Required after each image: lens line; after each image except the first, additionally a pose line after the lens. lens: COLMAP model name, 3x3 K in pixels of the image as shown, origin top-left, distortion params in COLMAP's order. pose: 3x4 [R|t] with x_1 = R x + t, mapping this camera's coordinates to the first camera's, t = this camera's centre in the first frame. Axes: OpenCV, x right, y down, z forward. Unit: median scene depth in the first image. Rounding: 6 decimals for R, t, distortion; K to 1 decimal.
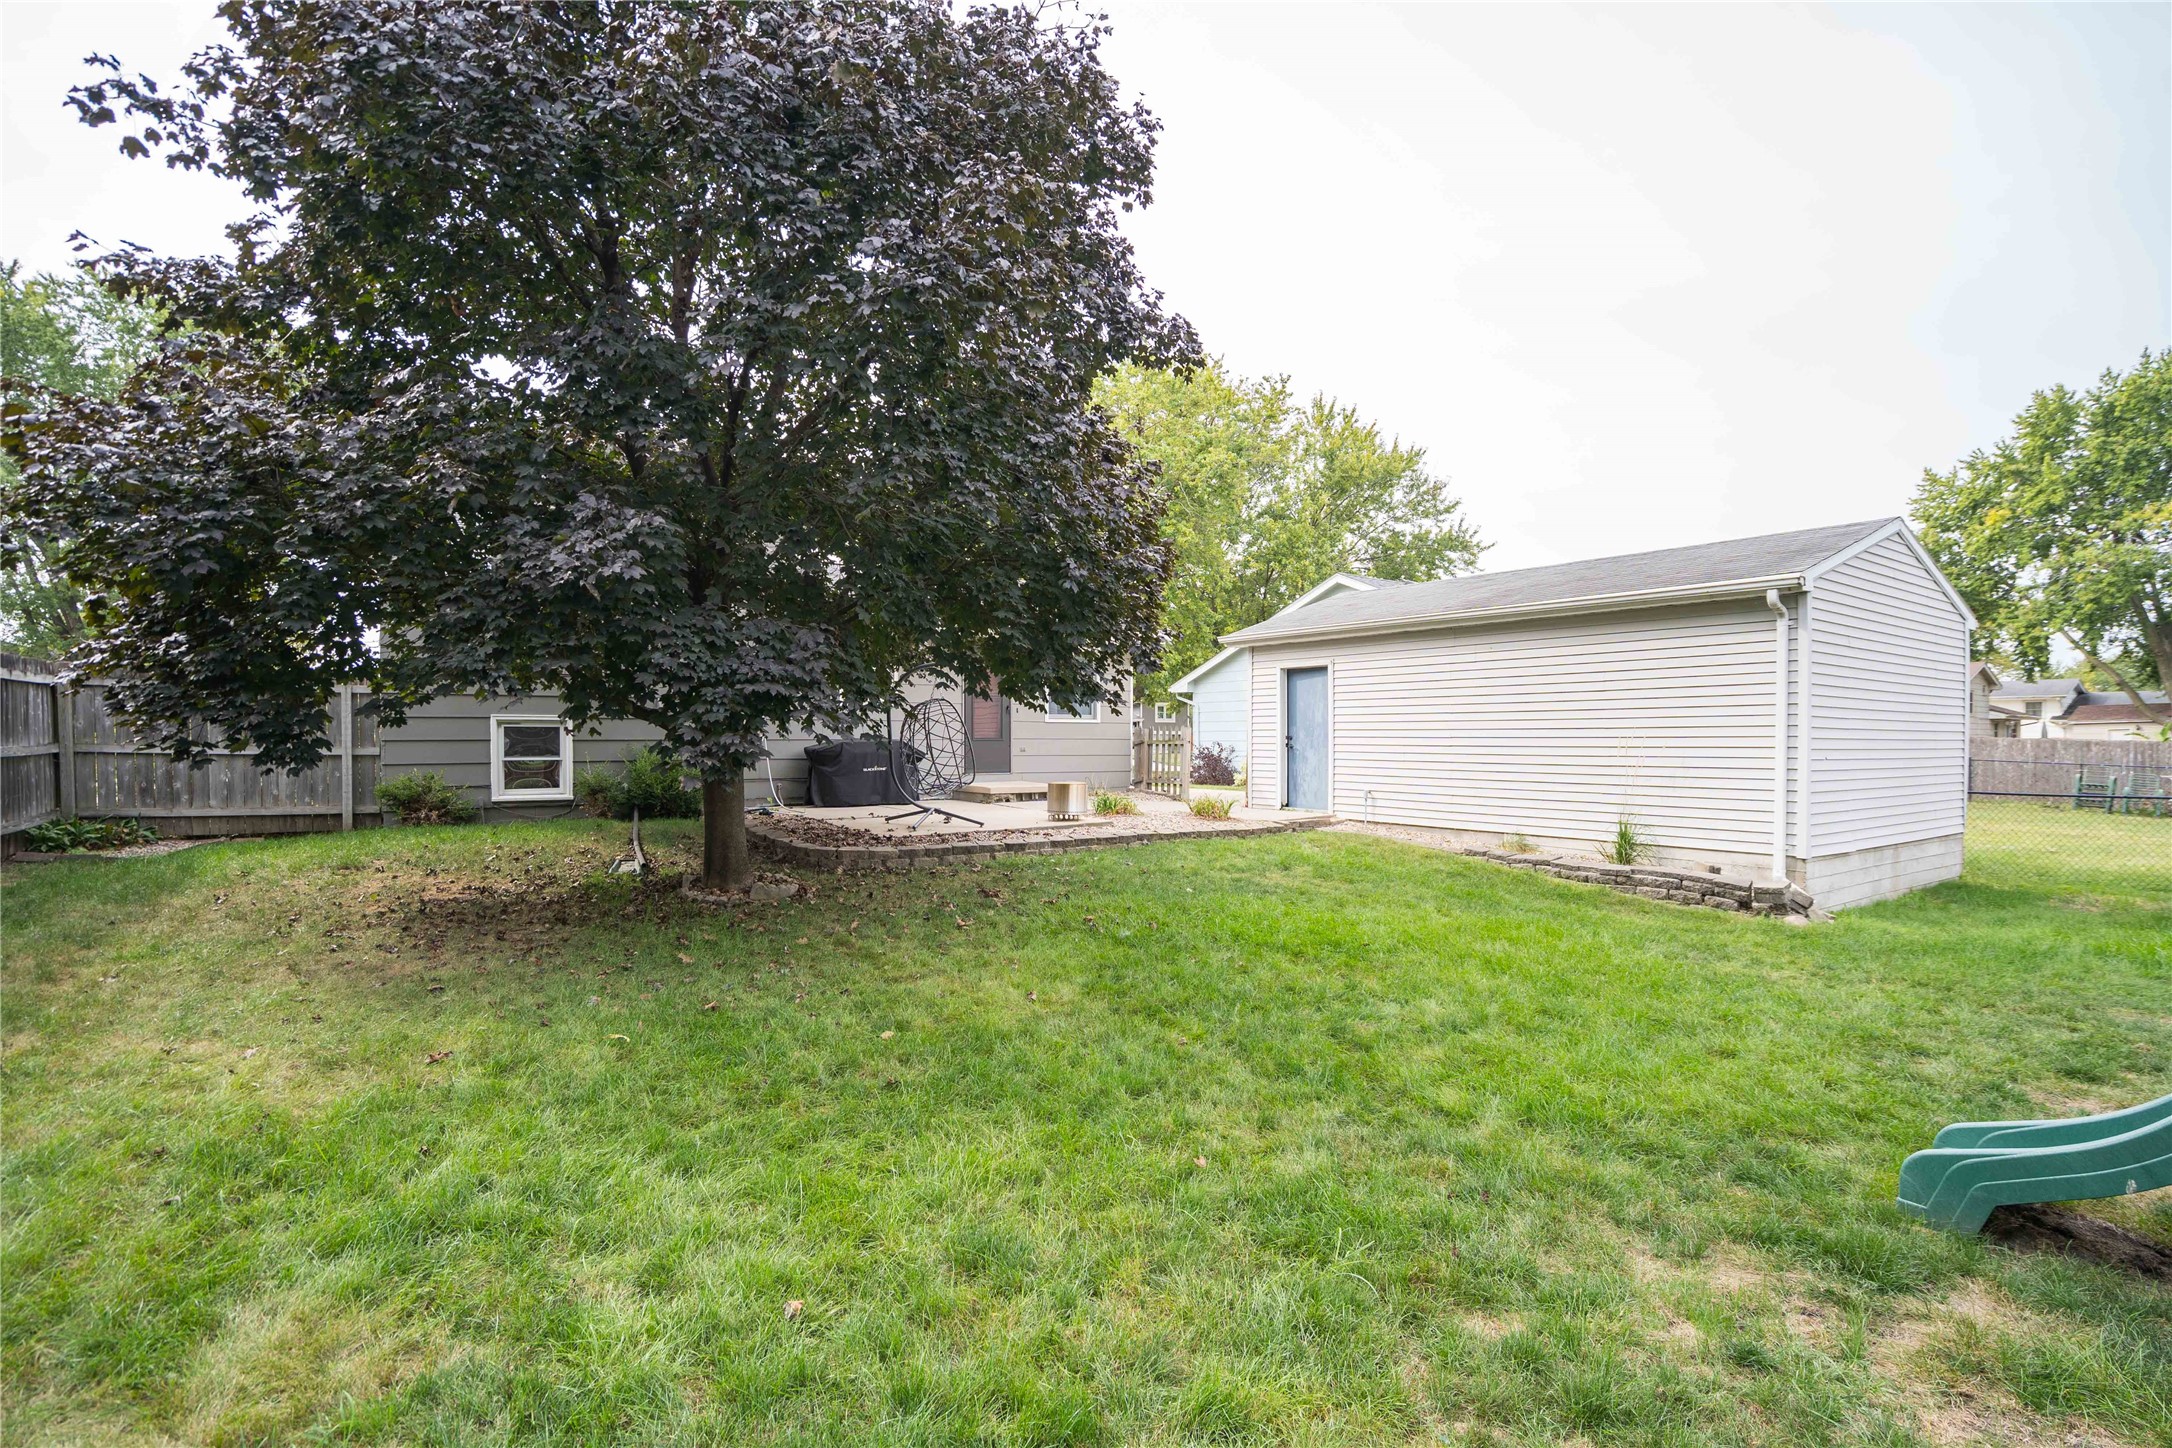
lens RADIAL K [[1004.7, 0, 1092.7], [0, 1004.7, 739.4], [0, 0, 1]] dist [-0.046384, 0.016240]
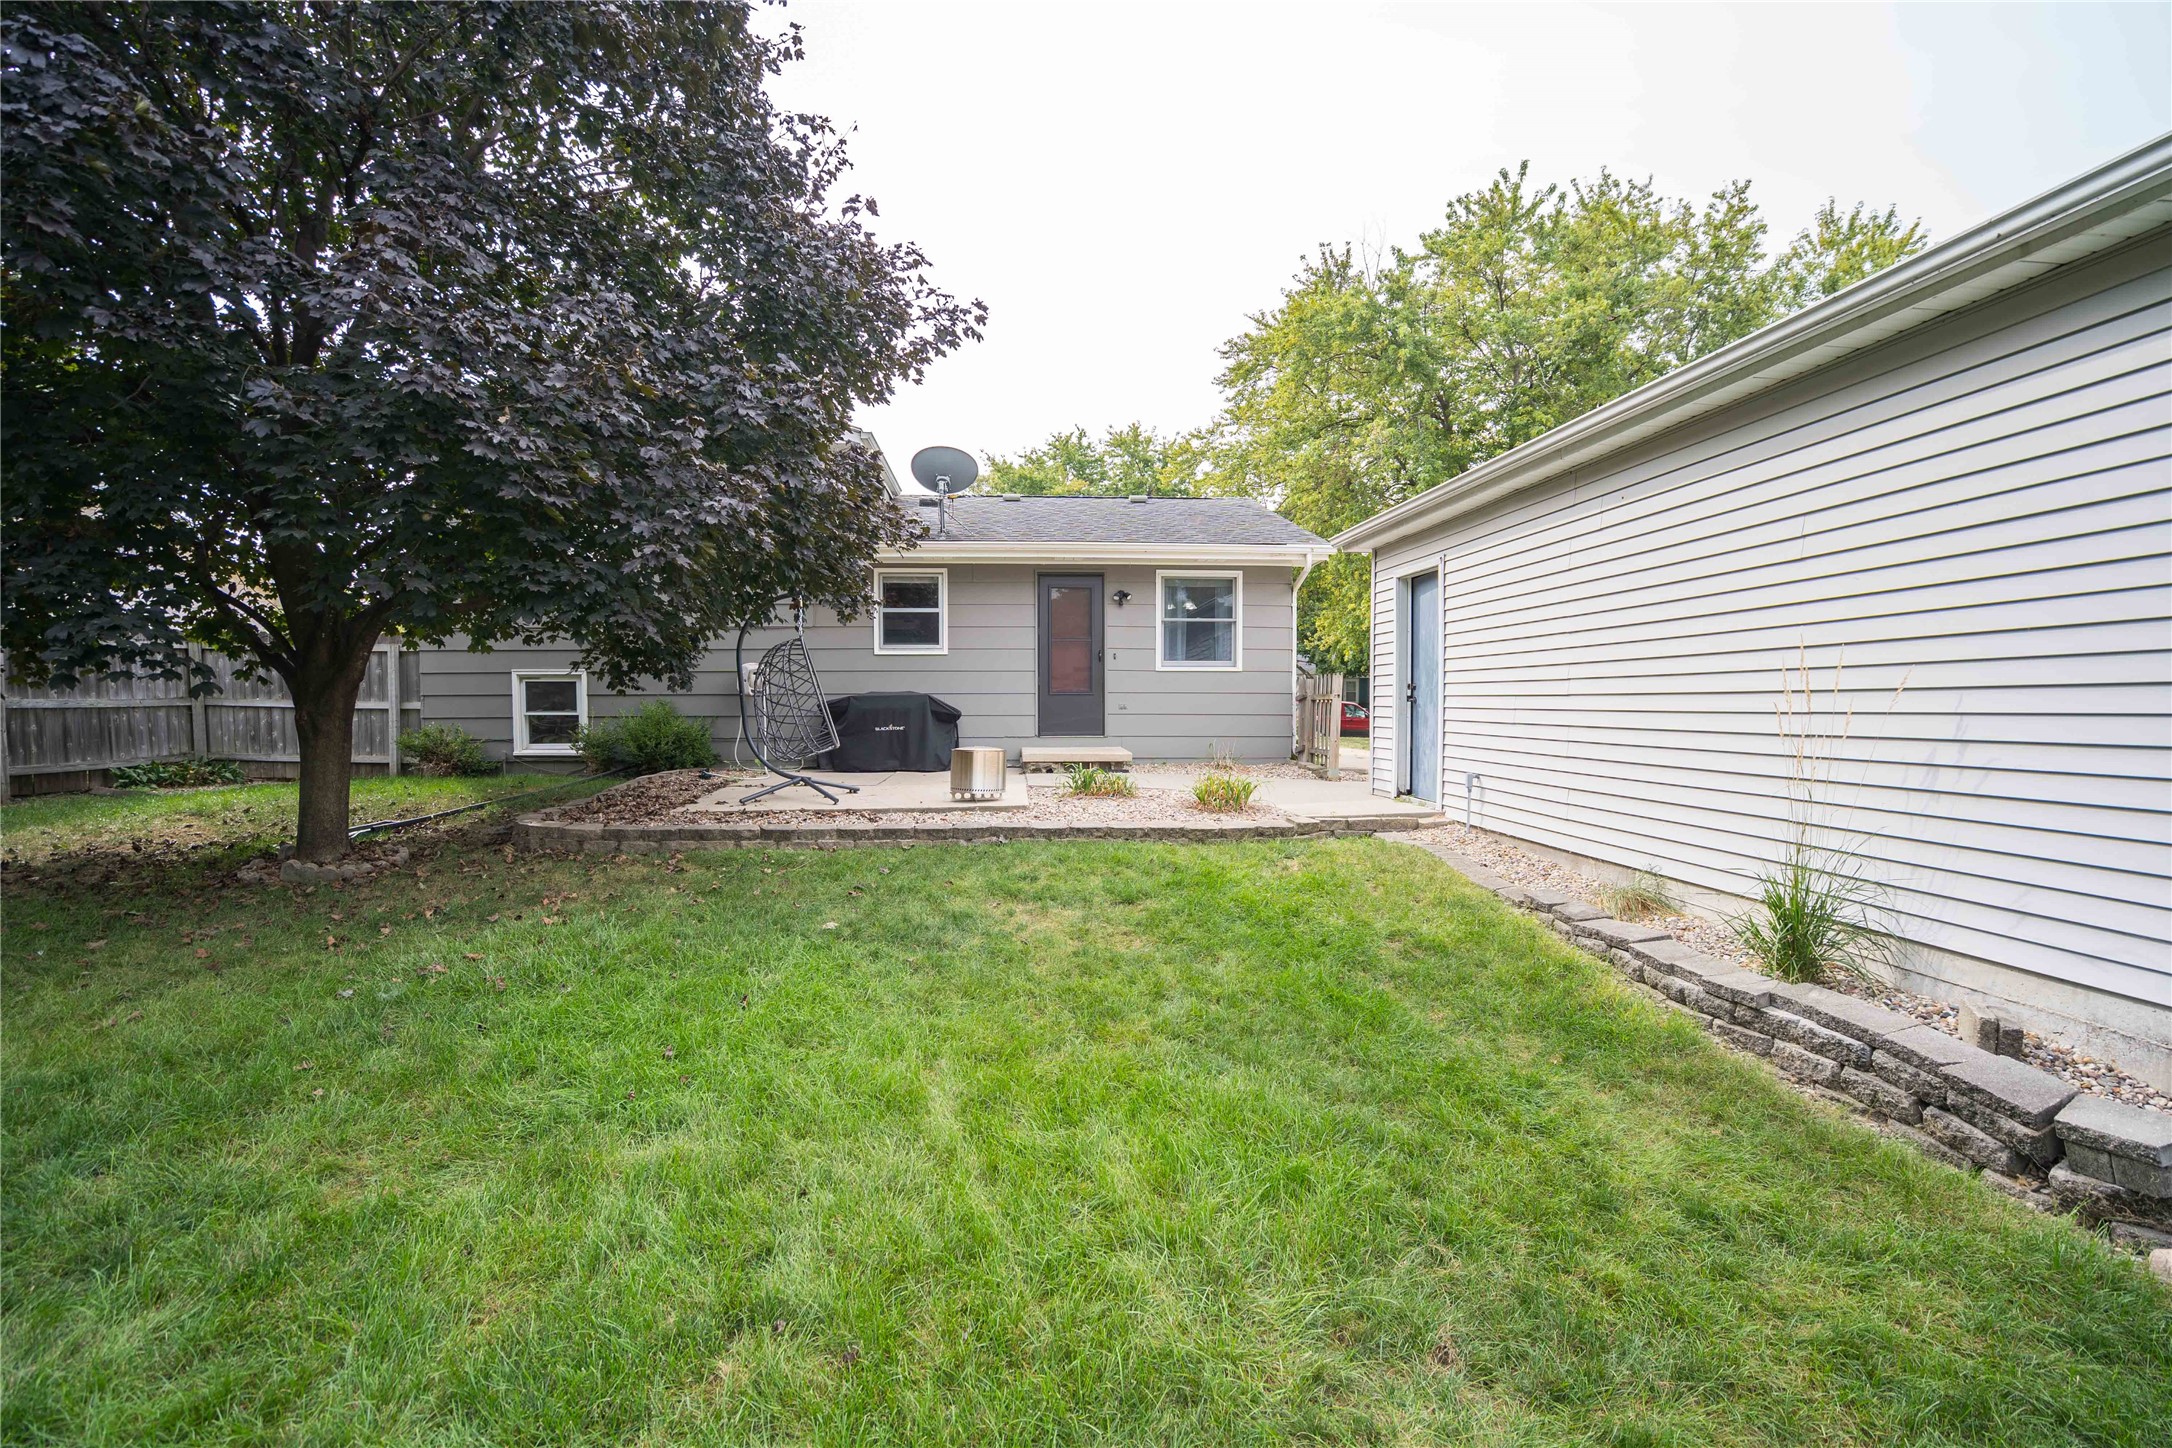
lens RADIAL K [[1004.7, 0, 1092.7], [0, 1004.7, 739.4], [0, 0, 1]] dist [-0.046384, 0.016240]
pose [[0.861914, 0.016775, -0.506778, 0.416288], [0.001000, 0.999394, 0.034782, 0.011637], [0.507054, -0.030486, 0.861375, 0.427632]]
